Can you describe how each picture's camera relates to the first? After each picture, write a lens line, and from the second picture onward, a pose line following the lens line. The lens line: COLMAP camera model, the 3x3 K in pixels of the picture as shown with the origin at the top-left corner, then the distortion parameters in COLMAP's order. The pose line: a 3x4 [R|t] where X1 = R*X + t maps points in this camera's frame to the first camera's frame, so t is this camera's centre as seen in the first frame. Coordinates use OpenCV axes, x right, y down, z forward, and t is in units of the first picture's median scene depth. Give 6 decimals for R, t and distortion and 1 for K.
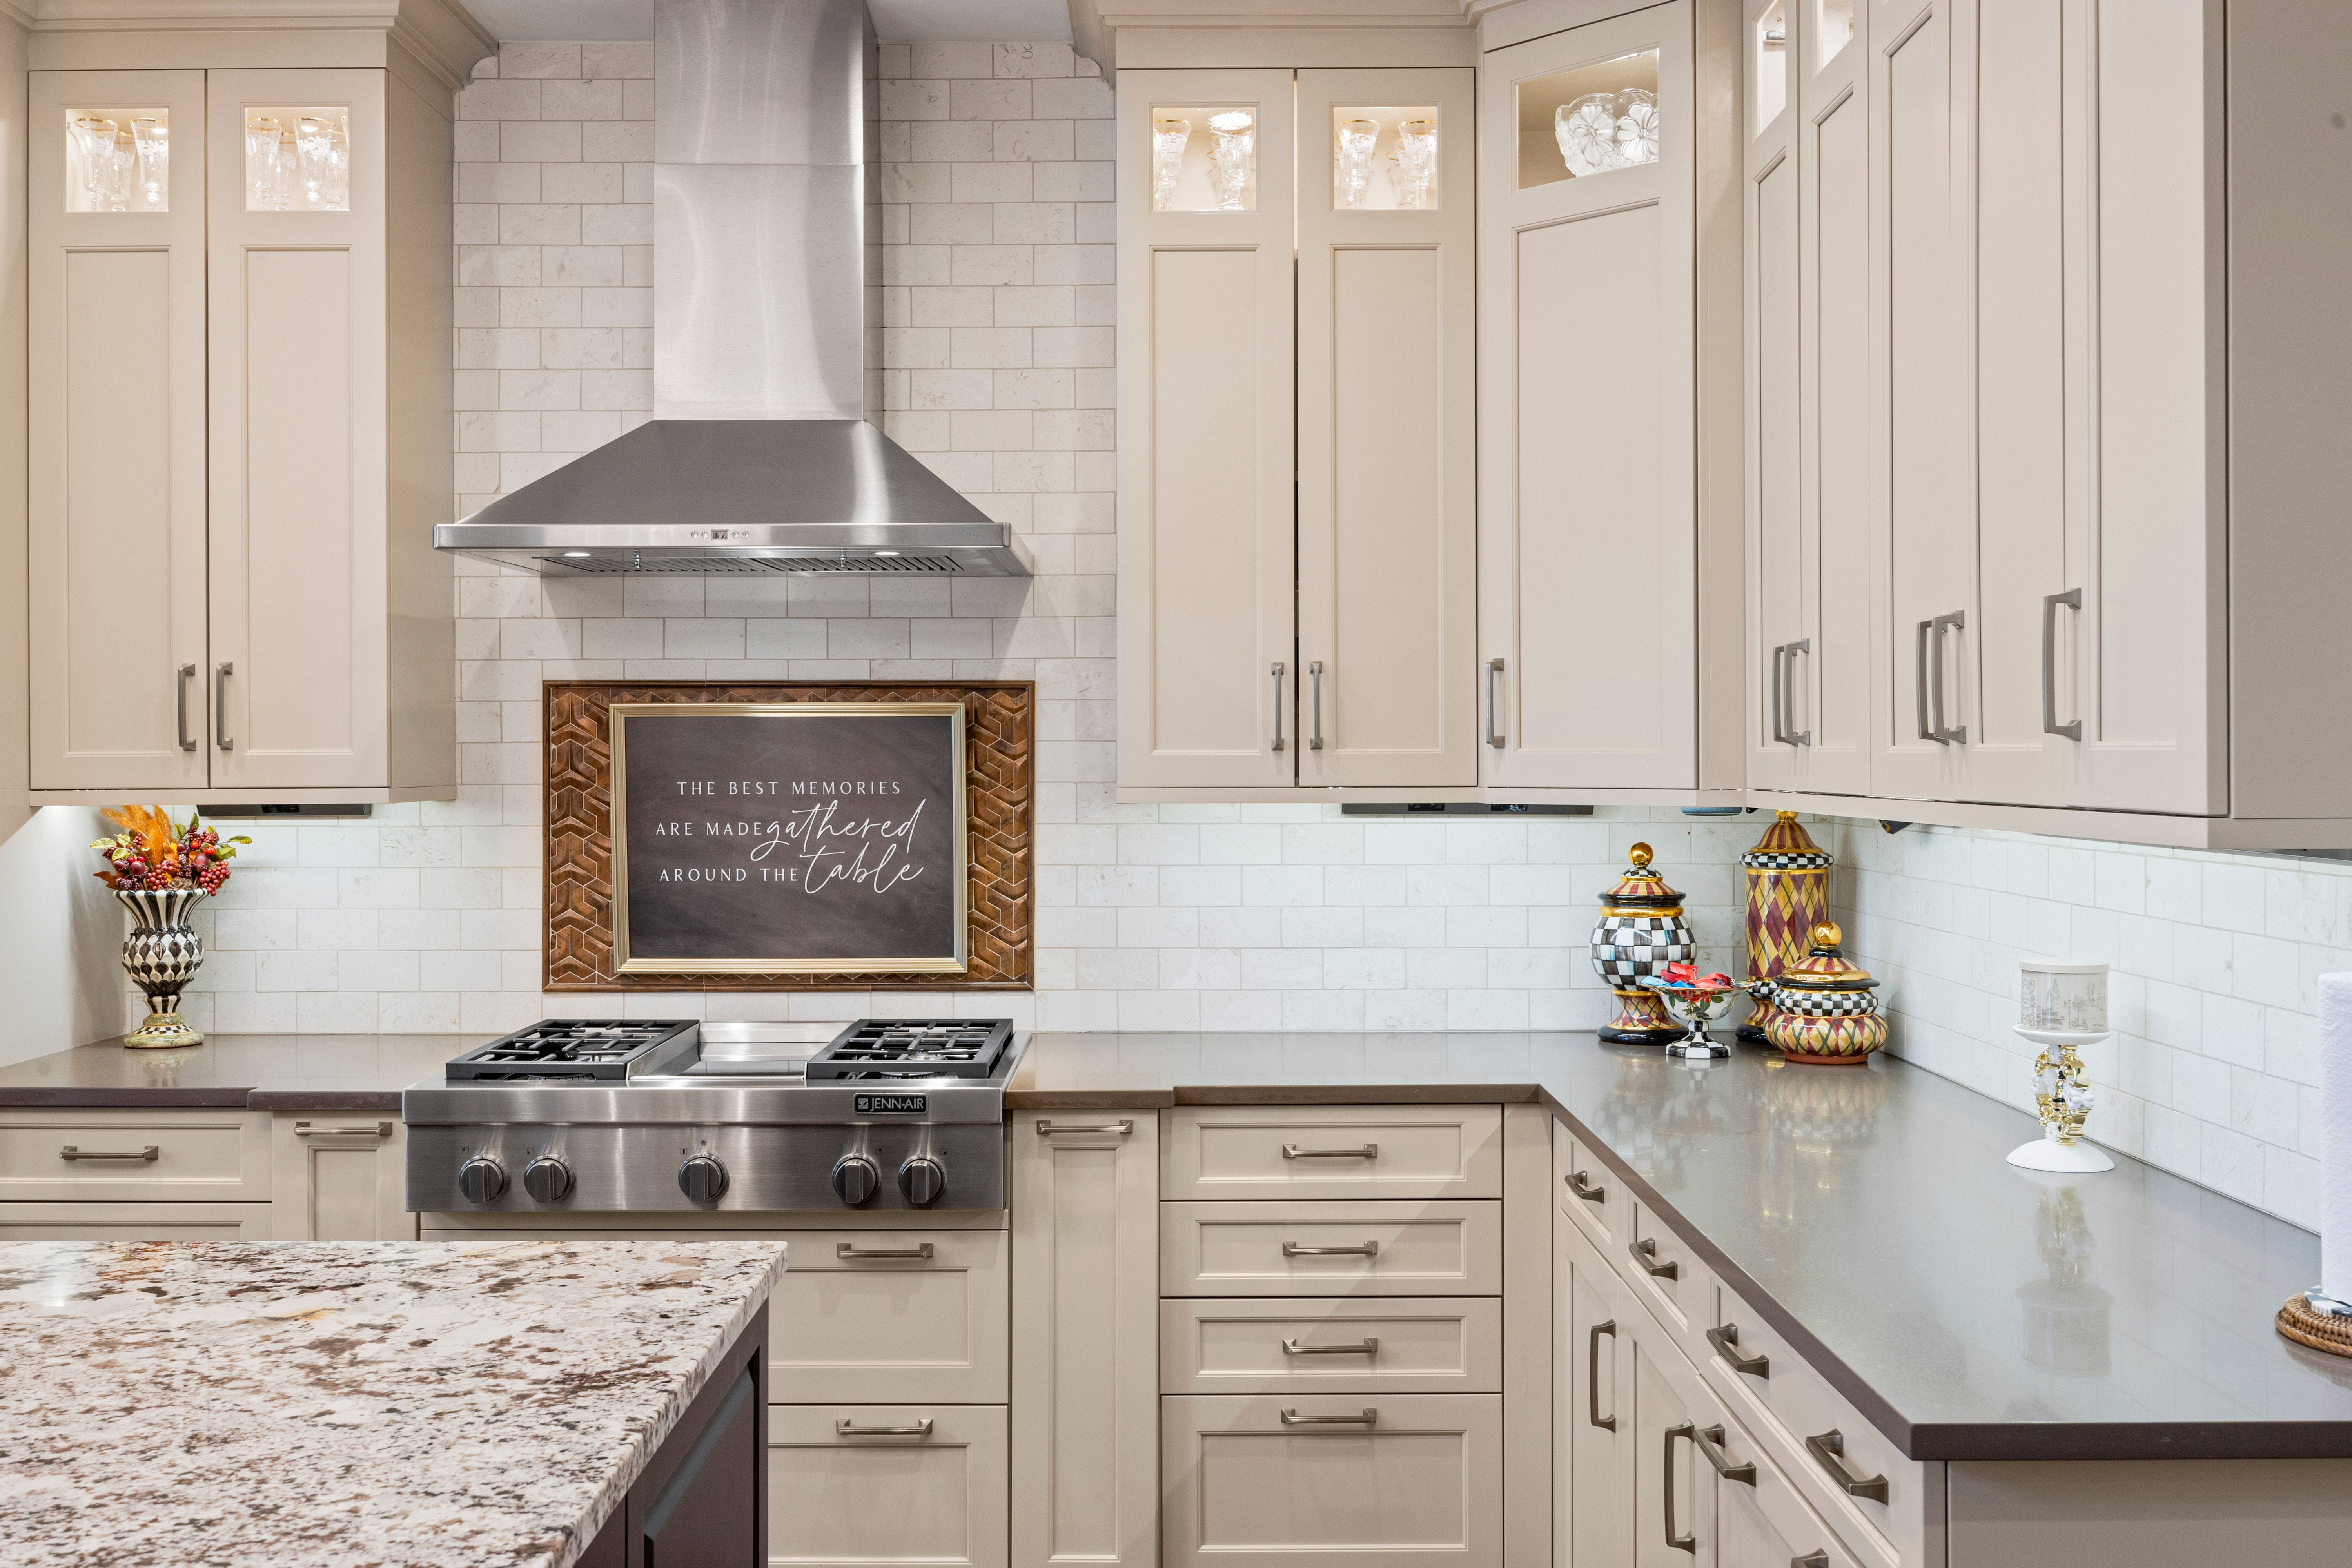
lens RADIAL K [[2235.4, 0, 1172.1], [0, 2235.4, 767.8], [0, 0, 1]] dist [-0.008249, 0.000000]
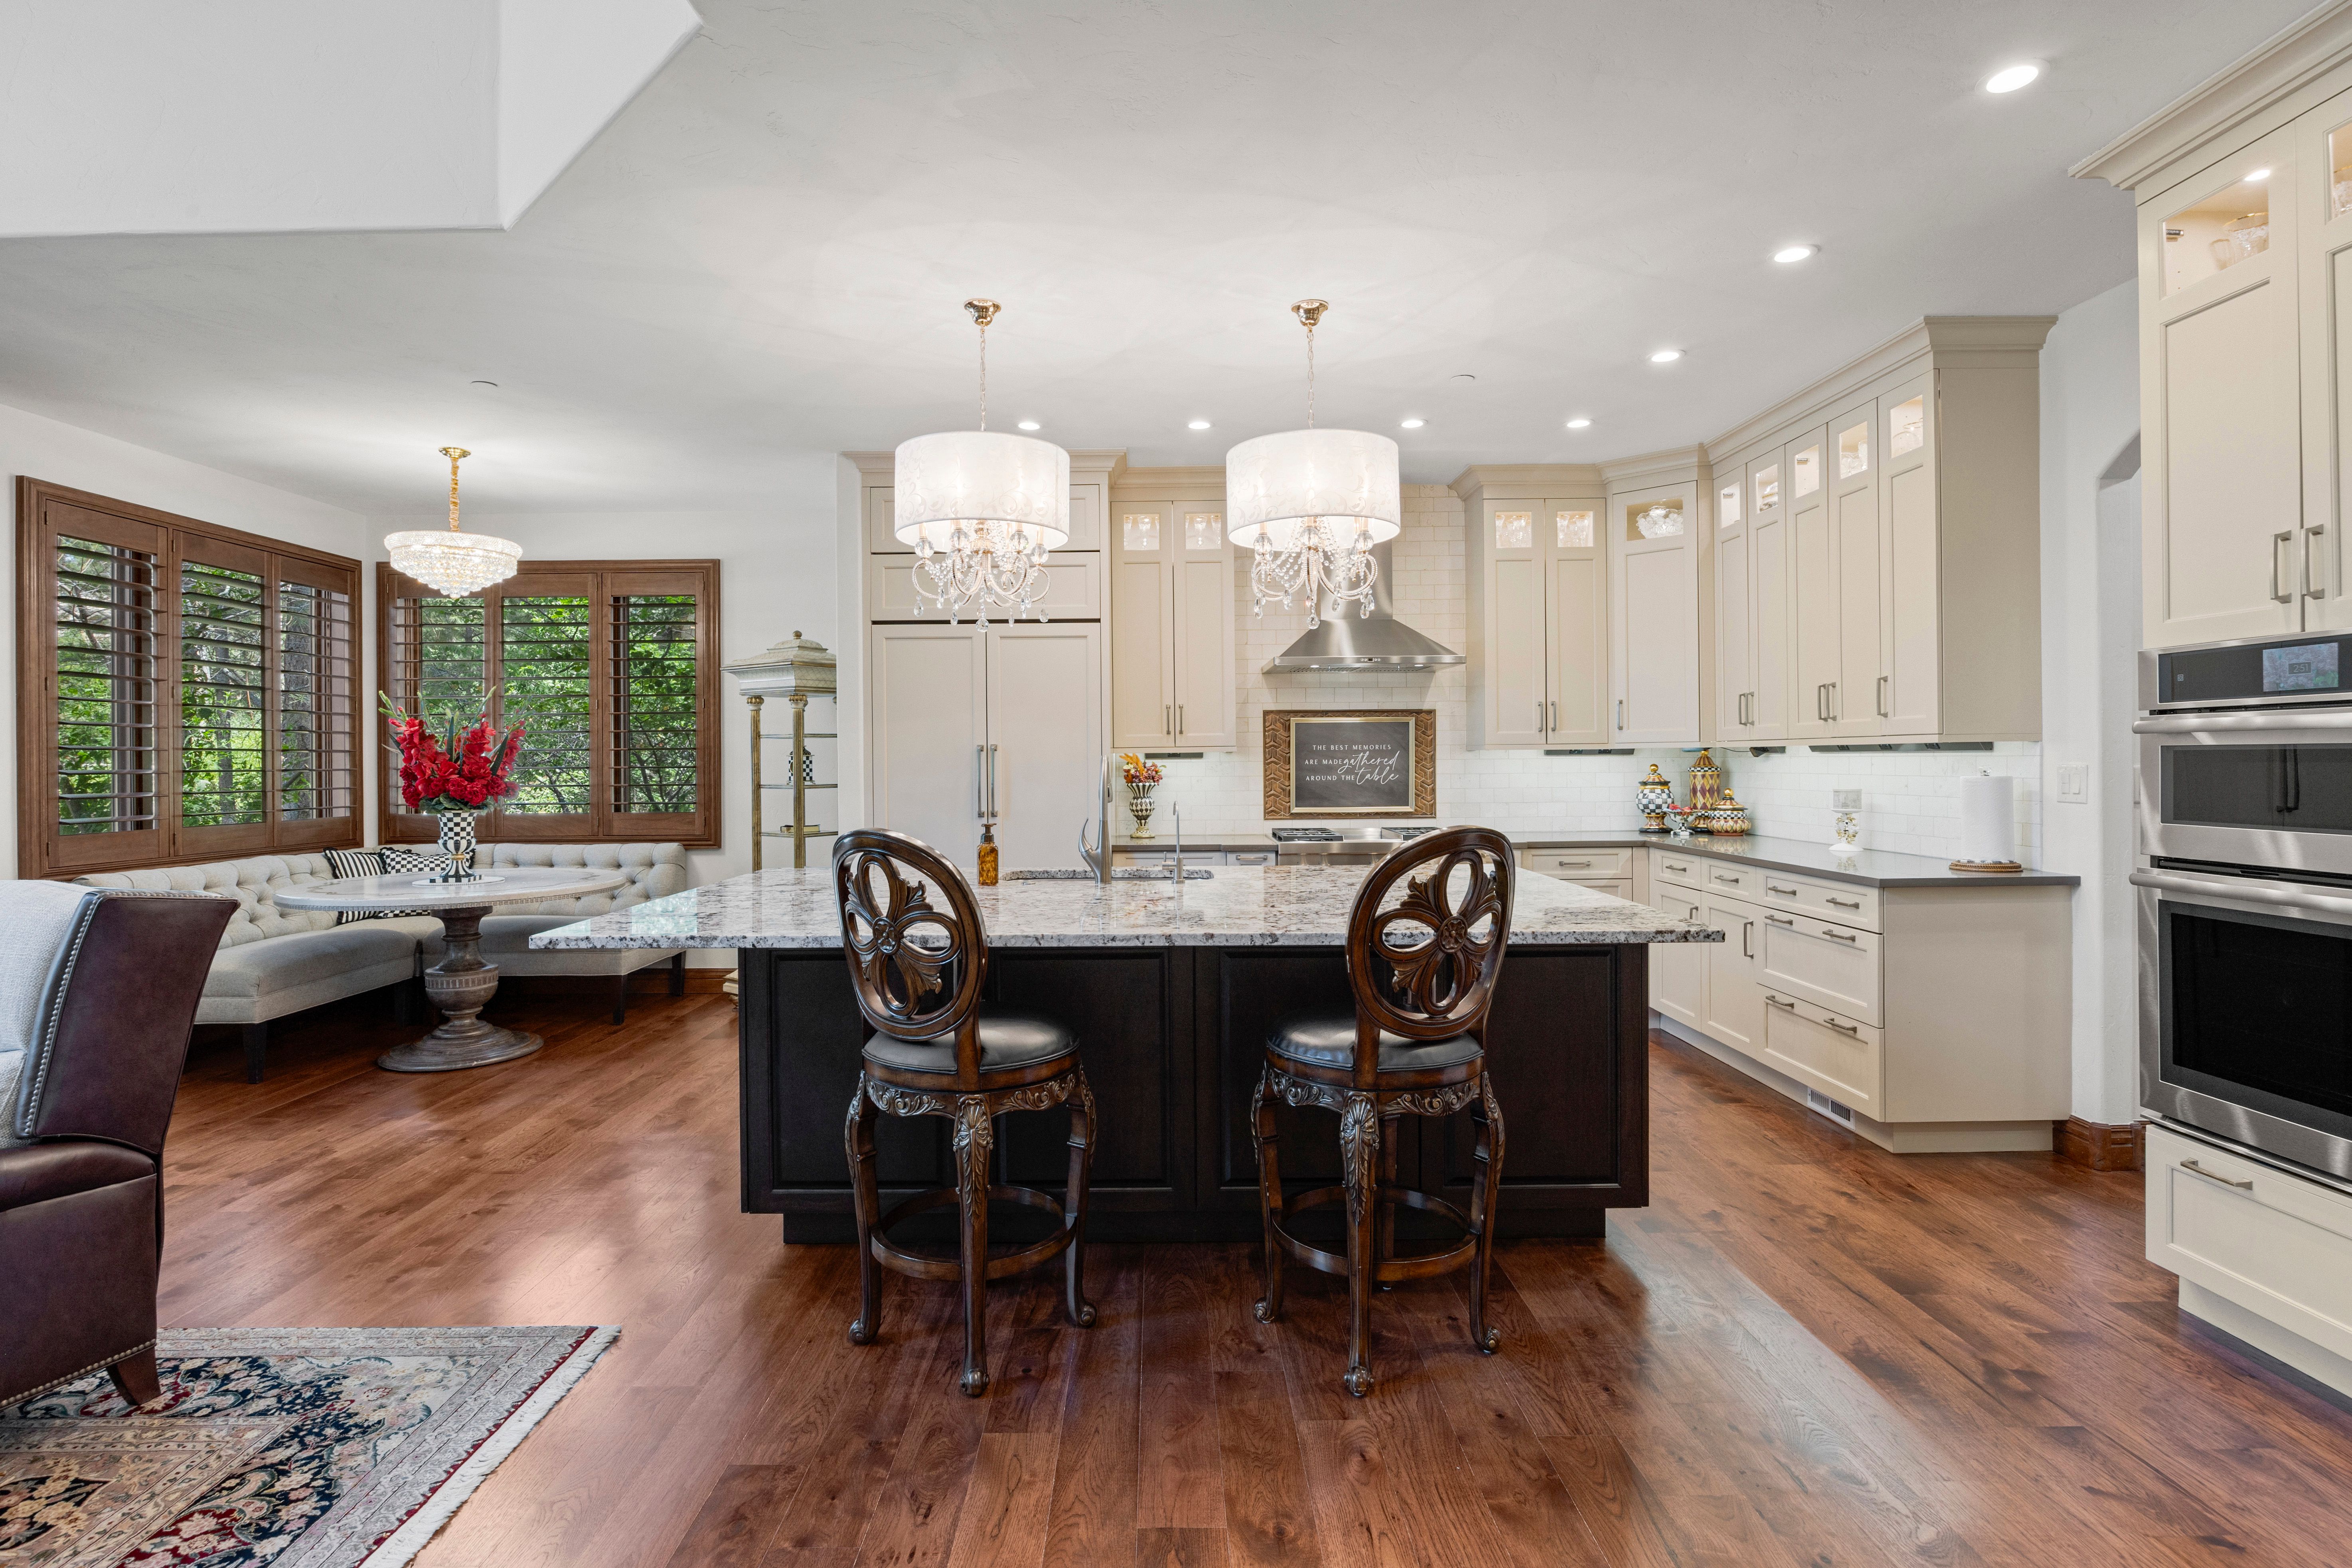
lens RADIAL K [[1160.0, 0, 1157.2], [0, 1160.0, 763.9], [0, 0, 1]] dist [-0.007770, -0.003108]
pose [[0.999941, -0.007426, 0.007954, -0.431926], [0.007441, 0.999971, -0.001845, 0.031028], [-0.007940, 0.001904, 0.999967, -0.479612]]
